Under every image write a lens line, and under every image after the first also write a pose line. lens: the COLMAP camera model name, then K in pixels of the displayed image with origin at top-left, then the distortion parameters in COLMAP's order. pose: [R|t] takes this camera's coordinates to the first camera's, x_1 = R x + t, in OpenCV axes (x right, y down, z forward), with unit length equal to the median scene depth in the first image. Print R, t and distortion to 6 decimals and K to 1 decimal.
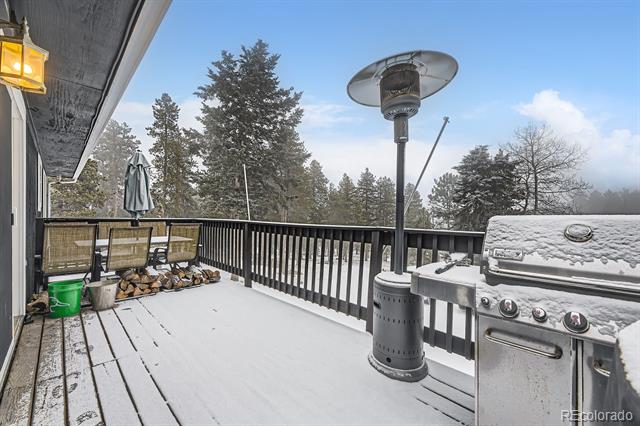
lens RADIAL K [[257.6, 0, 317.9], [0, 257.6, 211.5], [0, 0, 1]] dist [0.025081, -0.009936]
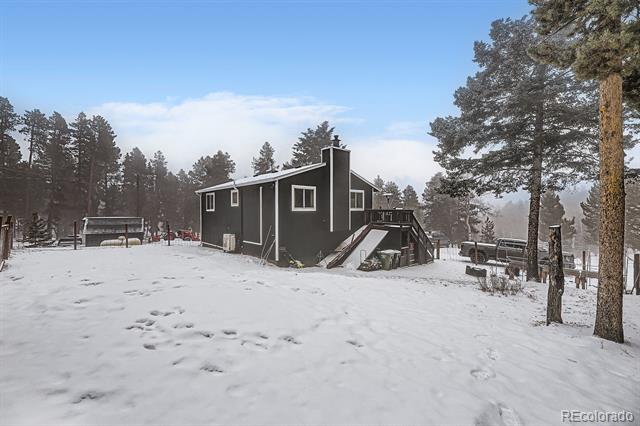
lens RADIAL K [[257.6, 0, 317.9], [0, 257.6, 211.5], [0, 0, 1]] dist [0.025081, -0.009936]
pose [[0.999360, -0.005755, -0.035307, -0.125937], [0.006709, 0.999614, 0.026976, -0.011840], [0.035138, -0.027196, 0.999012, -0.585022]]
